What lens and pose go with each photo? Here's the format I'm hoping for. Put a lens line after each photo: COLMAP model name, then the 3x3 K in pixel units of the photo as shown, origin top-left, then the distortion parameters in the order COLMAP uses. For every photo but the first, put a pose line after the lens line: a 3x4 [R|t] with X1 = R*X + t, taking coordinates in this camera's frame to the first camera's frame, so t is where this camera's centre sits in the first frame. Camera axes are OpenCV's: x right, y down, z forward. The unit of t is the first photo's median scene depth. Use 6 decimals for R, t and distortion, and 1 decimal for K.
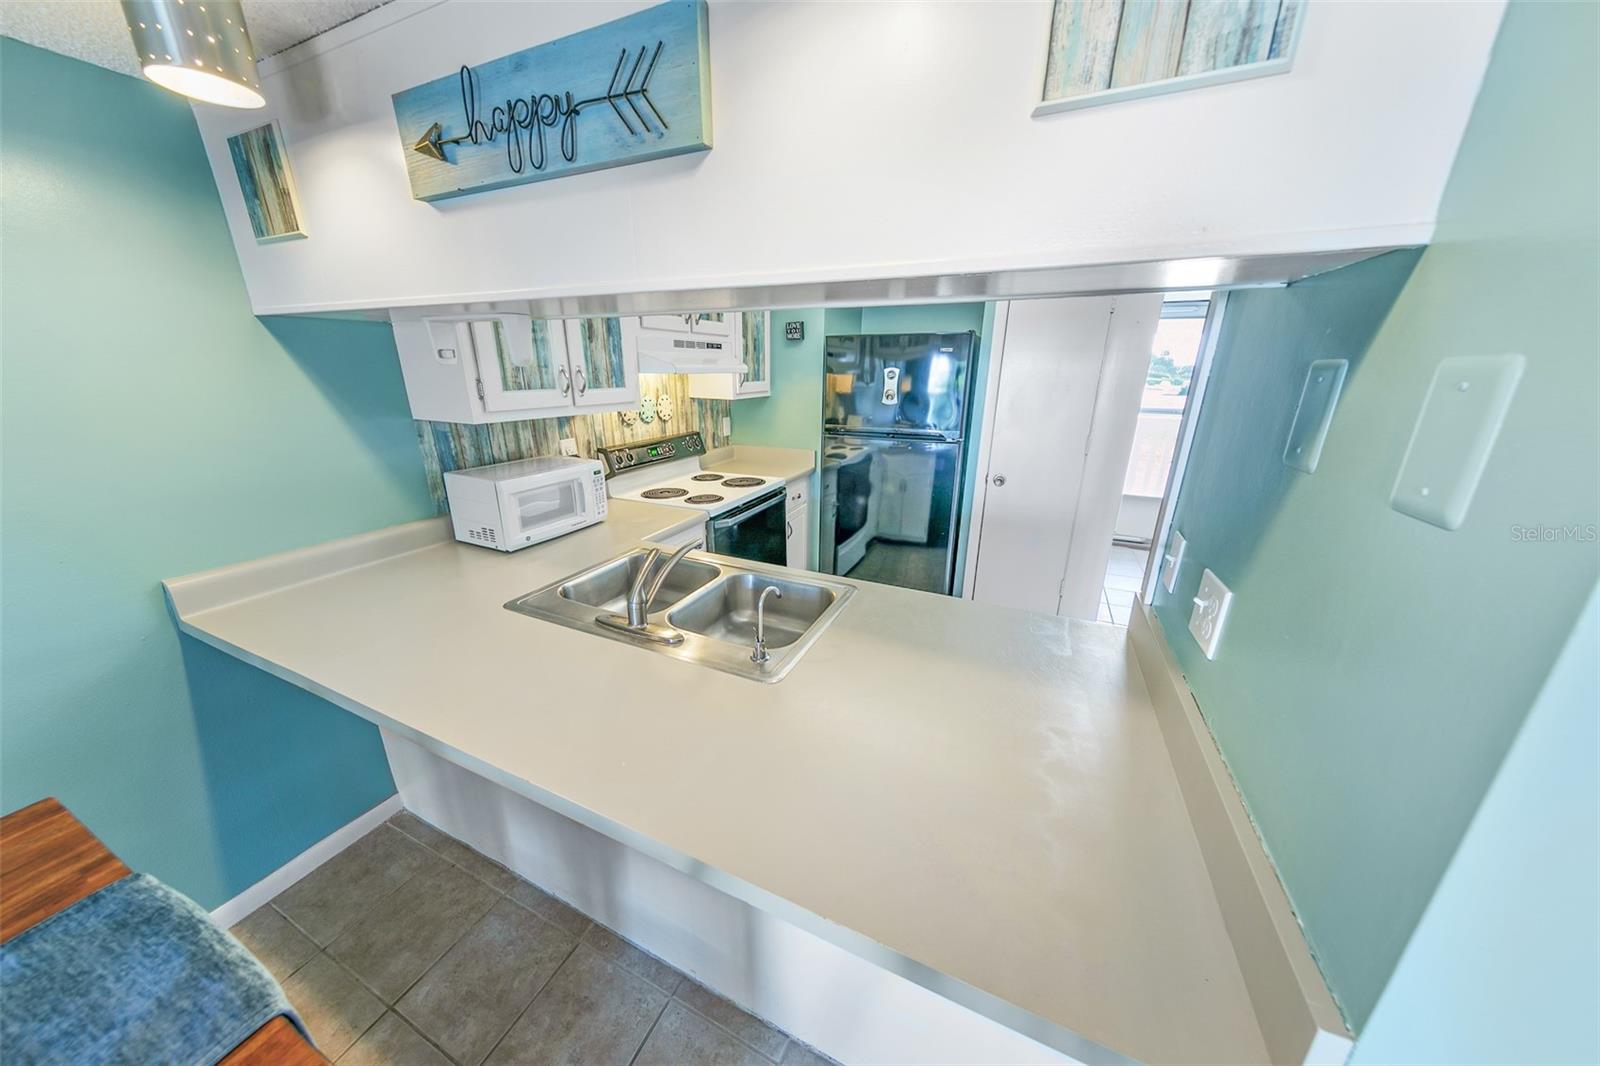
lens RADIAL K [[510.3, 0, 797.2], [0, 510.3, 533.6], [0, 0, 1]] dist [0.008038, -0.000309]
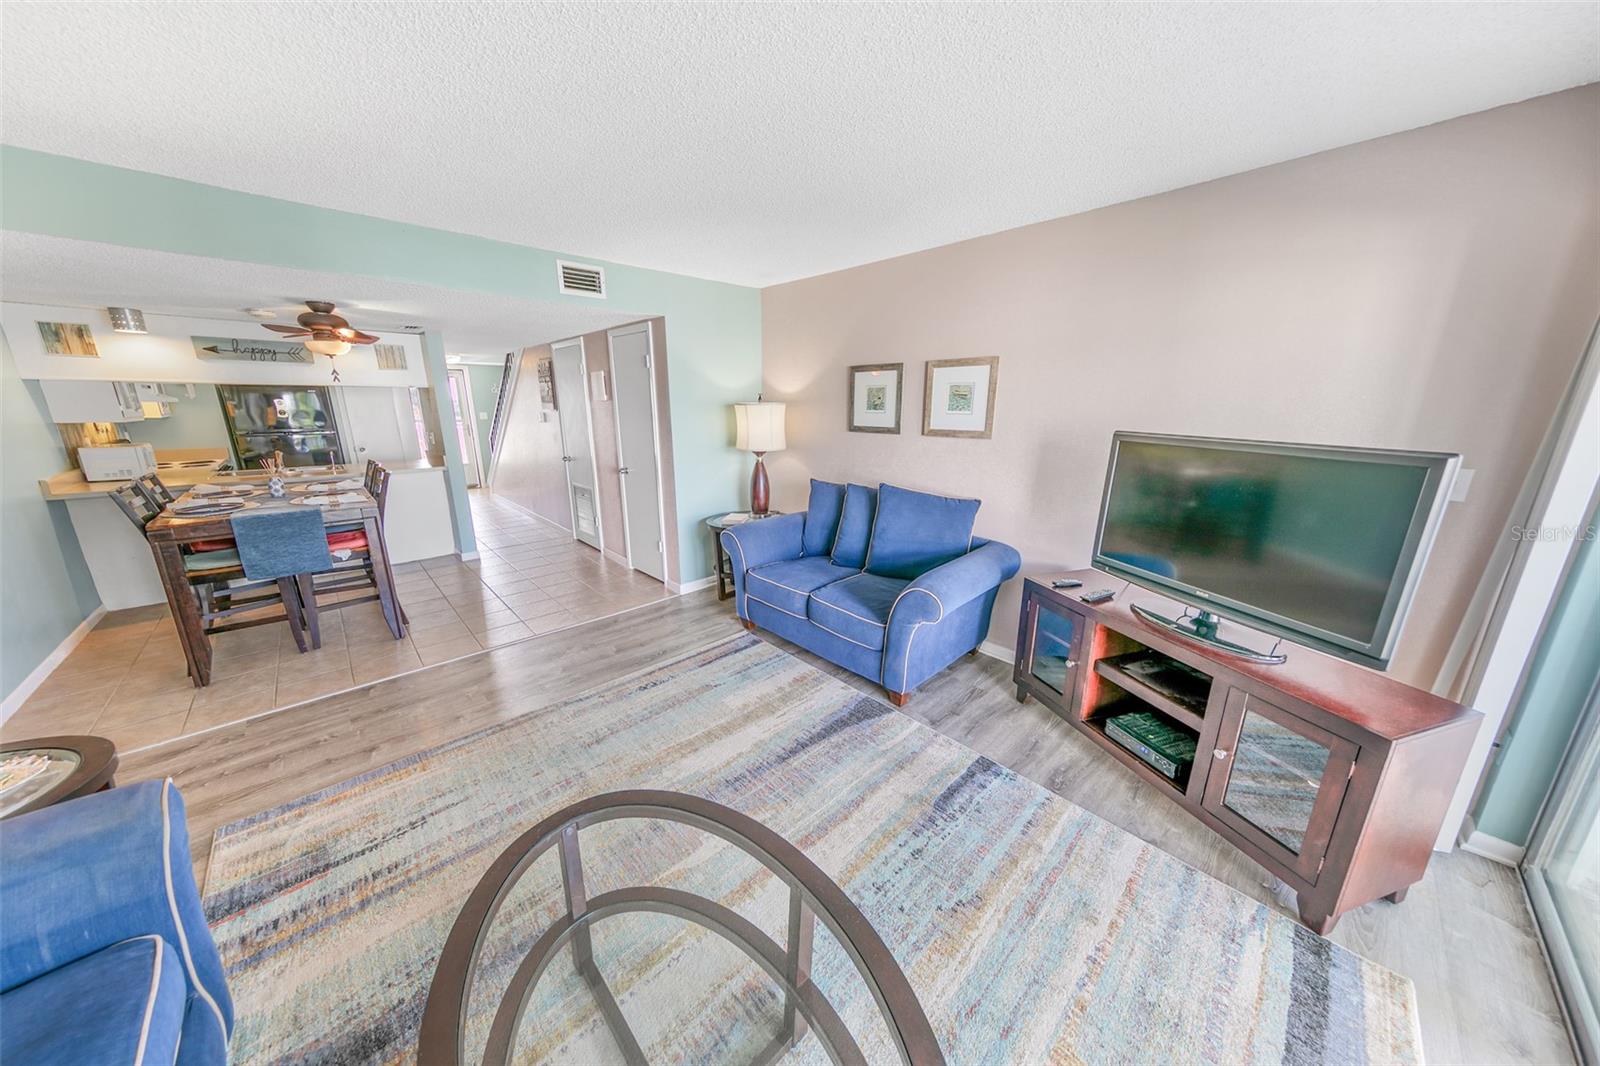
lens RADIAL K [[507.7, 0, 795.3], [0, 507.7, 533.4], [0, 0, 1]] dist [0.011427, -0.001553]
pose [[0.374874, -0.238942, 0.895754, -1.228143], [0.289856, 0.947984, 0.131569, 0.621253], [-0.880598, 0.210318, 0.424634, -1.912546]]
